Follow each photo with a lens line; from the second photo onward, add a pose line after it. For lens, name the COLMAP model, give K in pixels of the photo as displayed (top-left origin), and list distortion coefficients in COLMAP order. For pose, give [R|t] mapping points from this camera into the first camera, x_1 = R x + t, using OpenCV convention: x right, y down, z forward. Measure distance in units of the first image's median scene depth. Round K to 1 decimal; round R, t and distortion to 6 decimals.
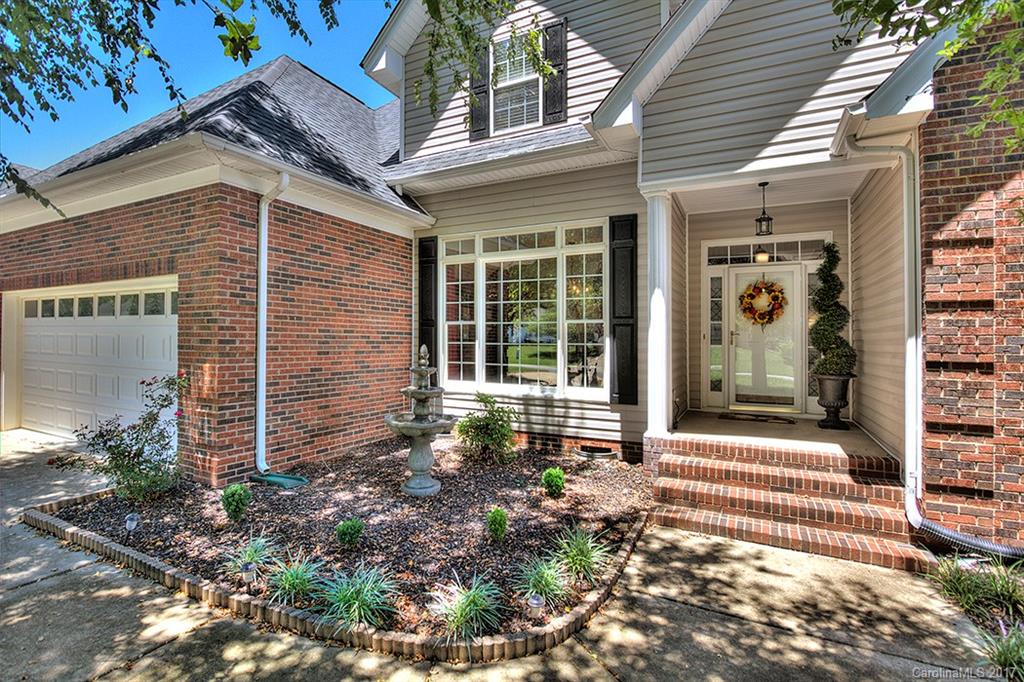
lens RADIAL K [[492.4, 0, 514.0], [0, 492.4, 335.6], [0, 0, 1]] dist [-0.001981, -0.000189]
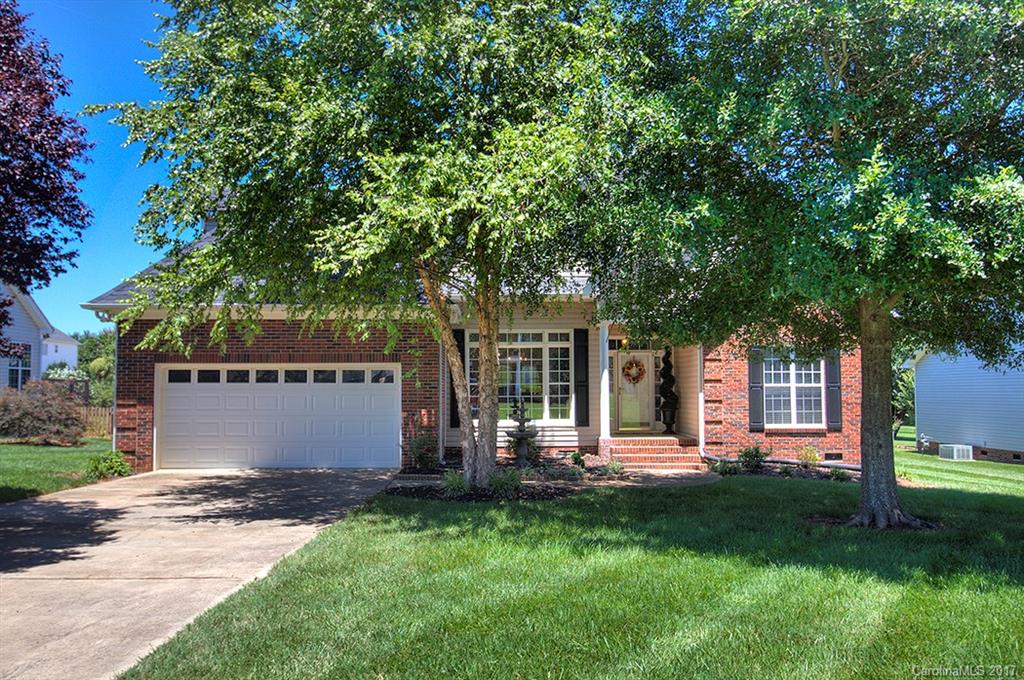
lens RADIAL K [[859.3, 0, 512.0], [0, 859.3, 340.0], [0, 0, 1]] dist [-0.000509, -0.000113]
pose [[0.884244, 0.013943, 0.466817, -1.613092], [0.005953, 0.999137, -0.041118, -0.063117], [-0.466987, 0.039137, 0.883398, -1.881911]]
